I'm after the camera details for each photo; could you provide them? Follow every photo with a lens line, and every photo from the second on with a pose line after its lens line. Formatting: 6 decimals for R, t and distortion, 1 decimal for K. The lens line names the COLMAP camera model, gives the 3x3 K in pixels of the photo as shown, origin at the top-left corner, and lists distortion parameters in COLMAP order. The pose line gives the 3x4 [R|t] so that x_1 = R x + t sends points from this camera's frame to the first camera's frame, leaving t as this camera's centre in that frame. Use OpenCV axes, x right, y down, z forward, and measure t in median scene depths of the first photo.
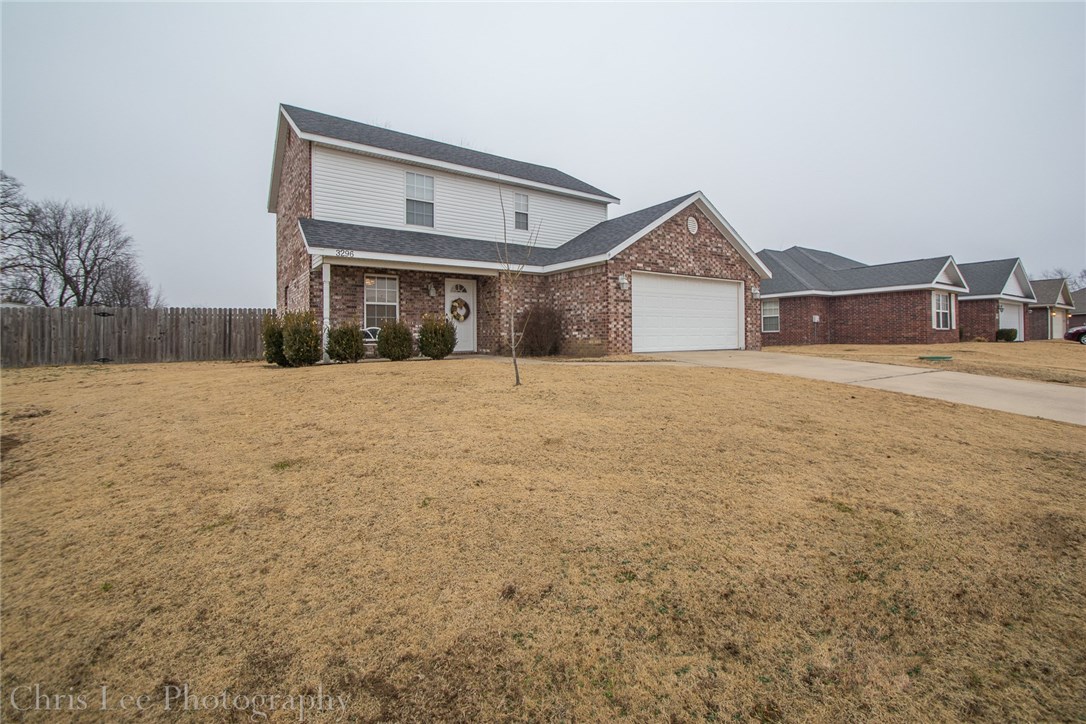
lens RADIAL K [[497.8, 0, 542.4], [0, 497.8, 360.3], [0, 0, 1]] dist [0.001764, 0.000145]
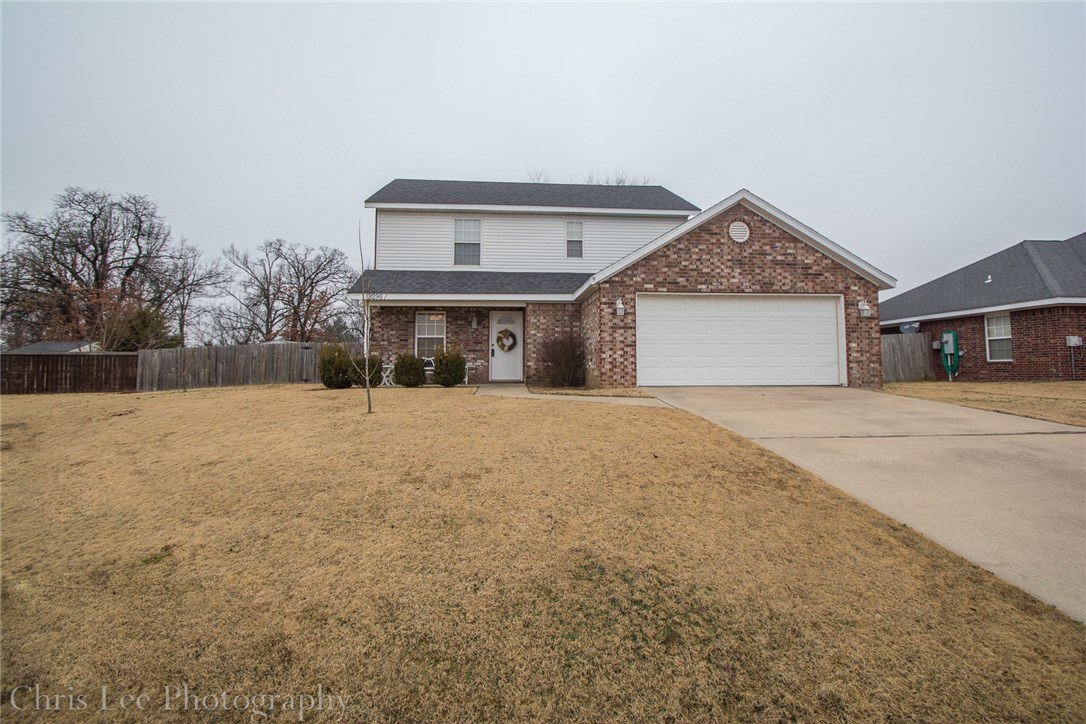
lens RADIAL K [[497.8, 0, 541.9], [0, 497.8, 361.4], [0, 0, 1]] dist [0.001764, 0.000145]
pose [[0.853965, 0.003584, -0.520318, 0.462331], [-0.029661, 0.998686, -0.041801, -0.016200], [0.519484, 0.051130, 0.852949, 0.153209]]
